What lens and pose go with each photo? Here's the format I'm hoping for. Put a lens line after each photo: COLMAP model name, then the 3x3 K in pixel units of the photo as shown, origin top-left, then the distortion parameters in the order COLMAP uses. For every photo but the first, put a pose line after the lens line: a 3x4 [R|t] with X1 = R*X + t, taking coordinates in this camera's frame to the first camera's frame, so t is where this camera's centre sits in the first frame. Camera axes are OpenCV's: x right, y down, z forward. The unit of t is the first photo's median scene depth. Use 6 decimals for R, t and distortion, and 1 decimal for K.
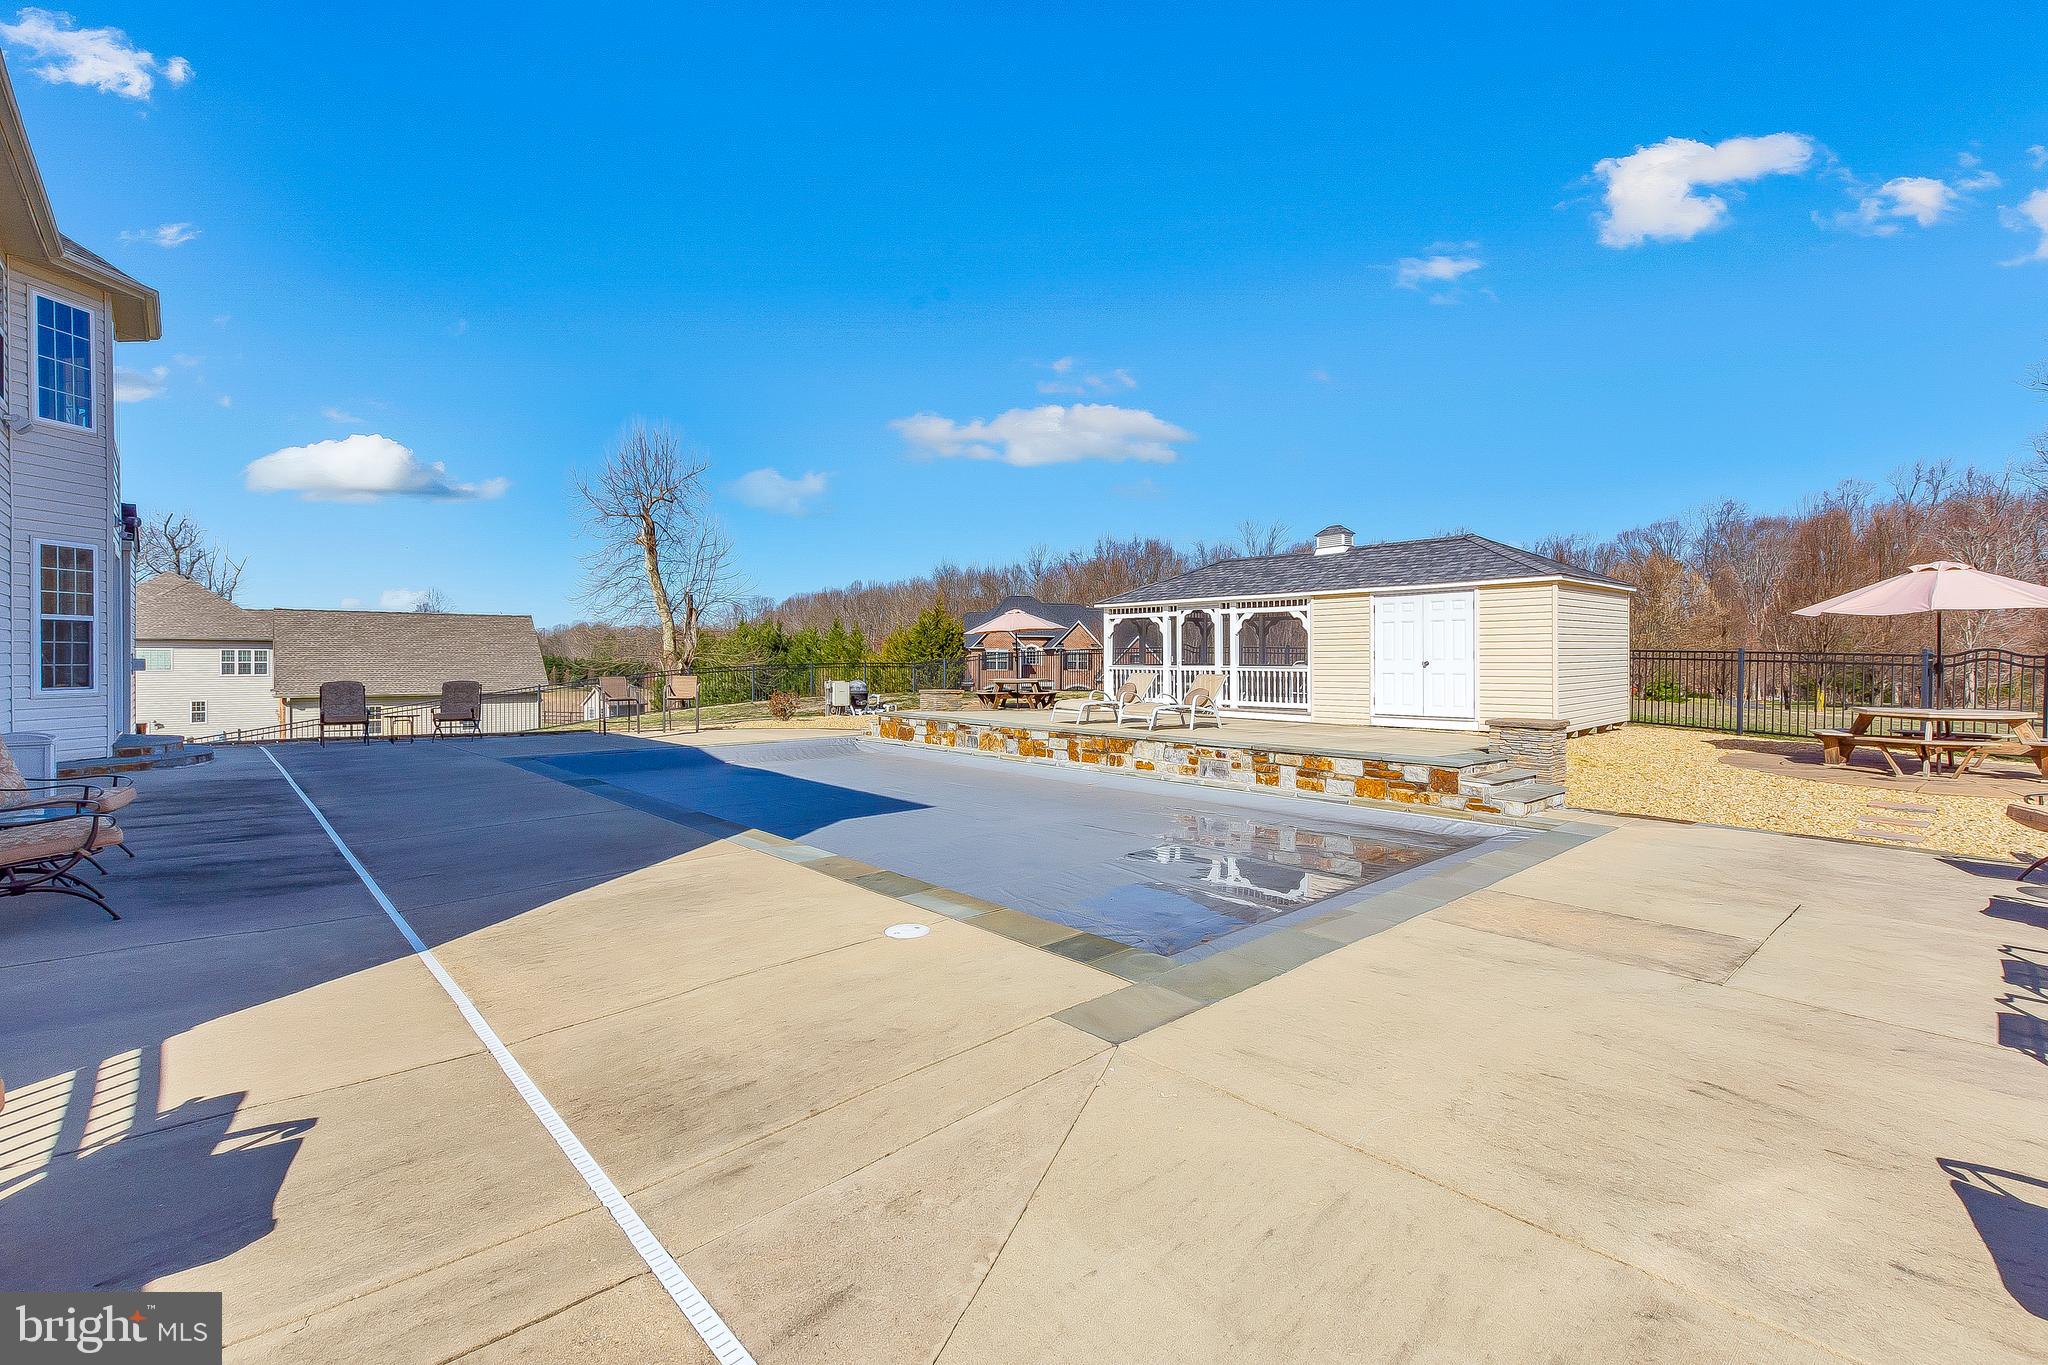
lens RADIAL K [[917.4, 0, 1019.3], [0, 917.4, 668.5], [0, 0, 1]] dist [0.007505, -0.003439]
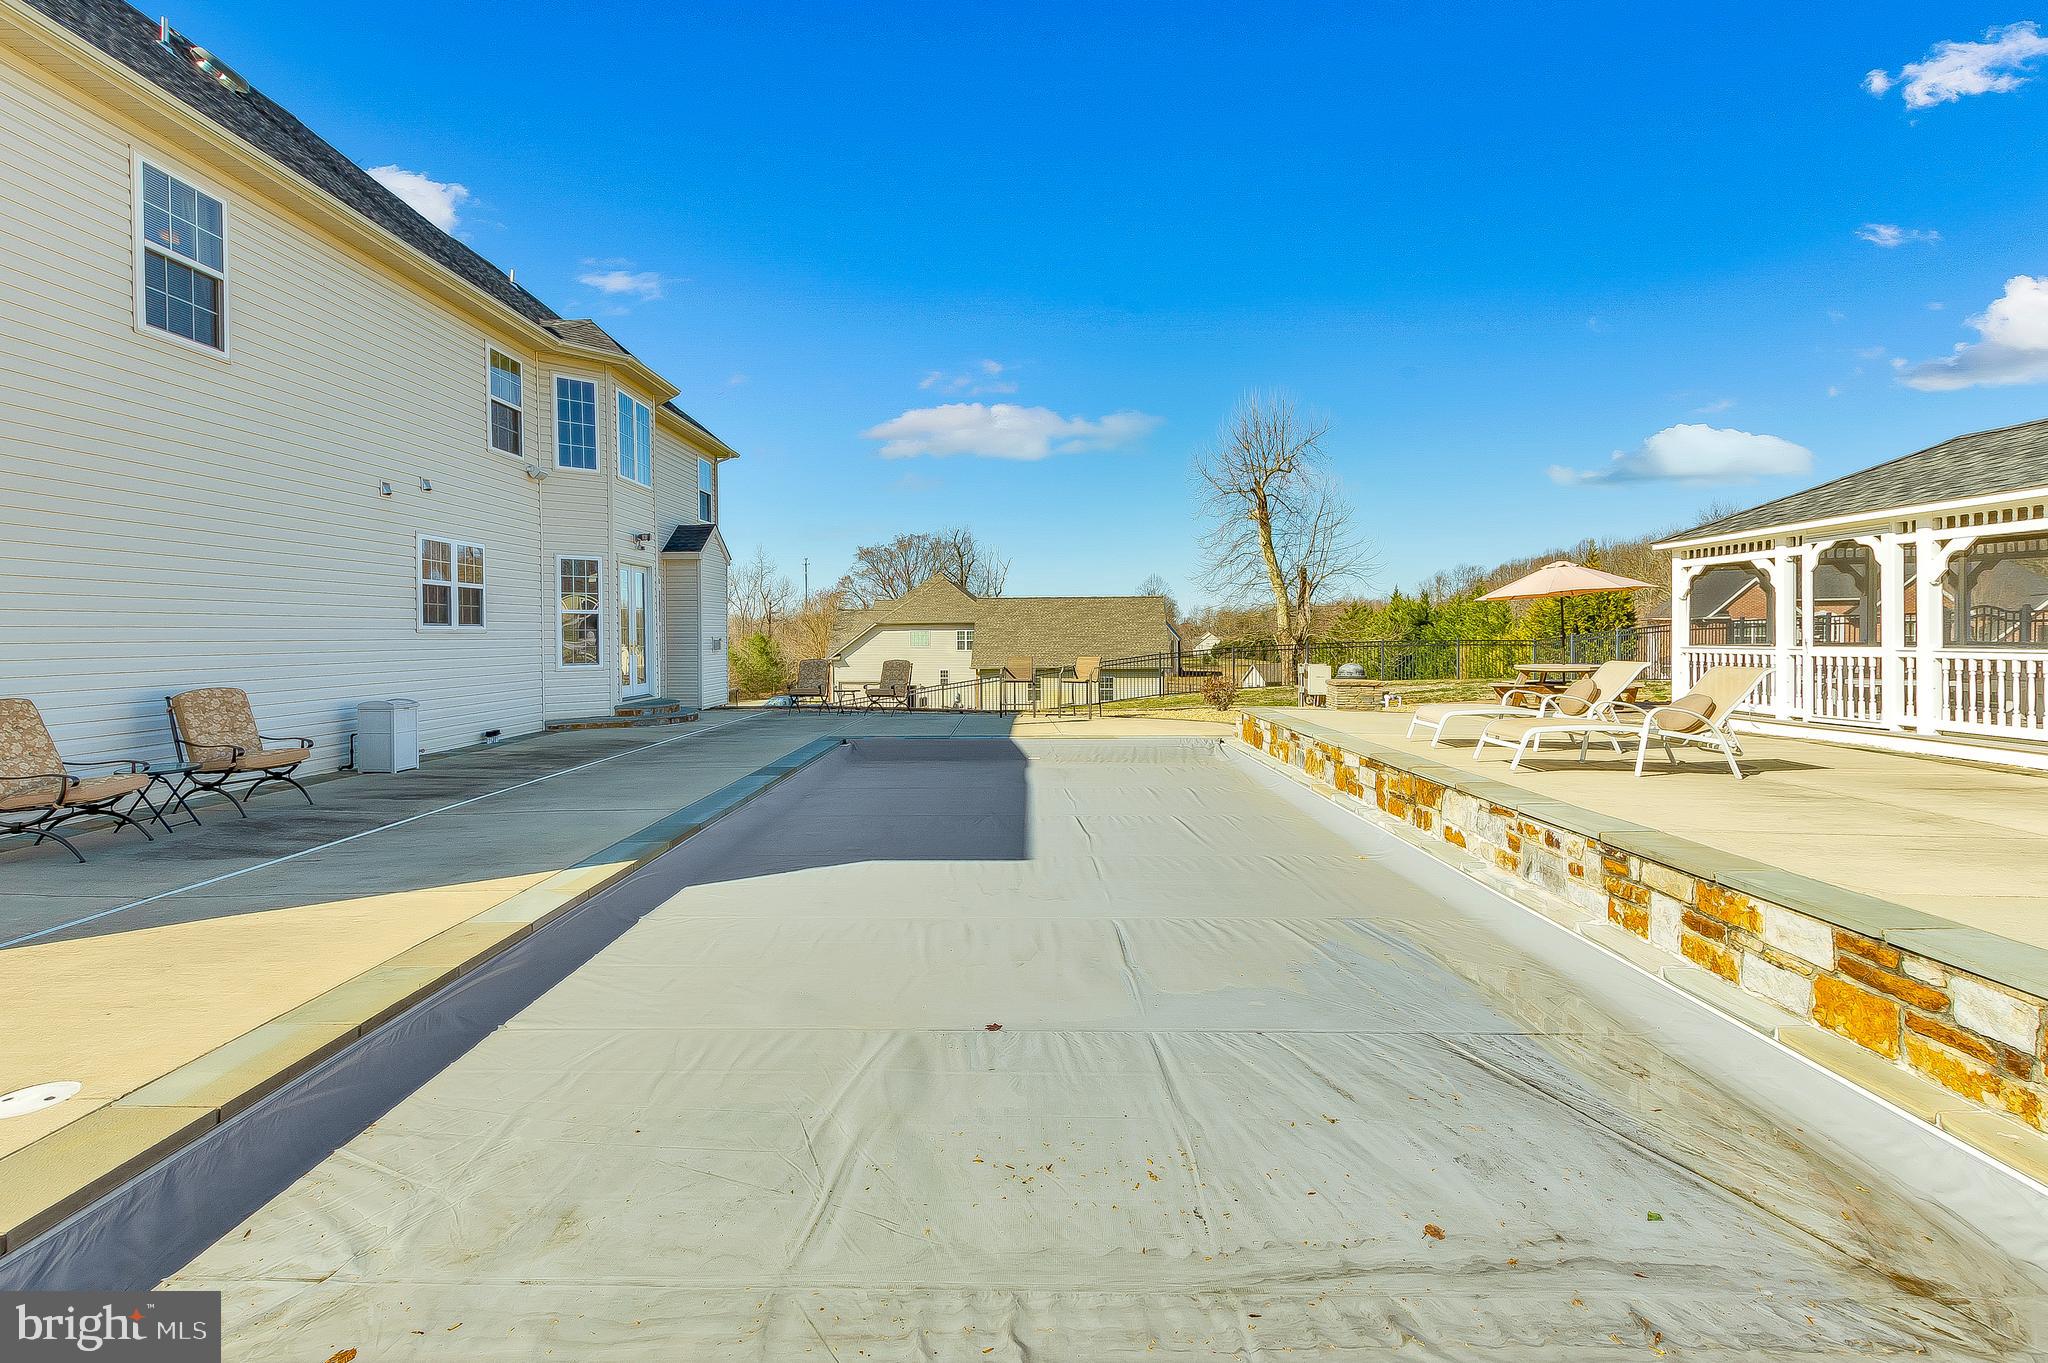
lens RADIAL K [[917.4, 0, 994.2], [0, 917.4, 653.6], [0, 0, 1]] dist [0.007505, -0.003439]
pose [[0.713547, 0.006708, -0.700575, 0.223543], [0.000301, 0.999951, 0.009881, -0.004731], [0.700608, -0.007261, 0.713510, 0.299138]]
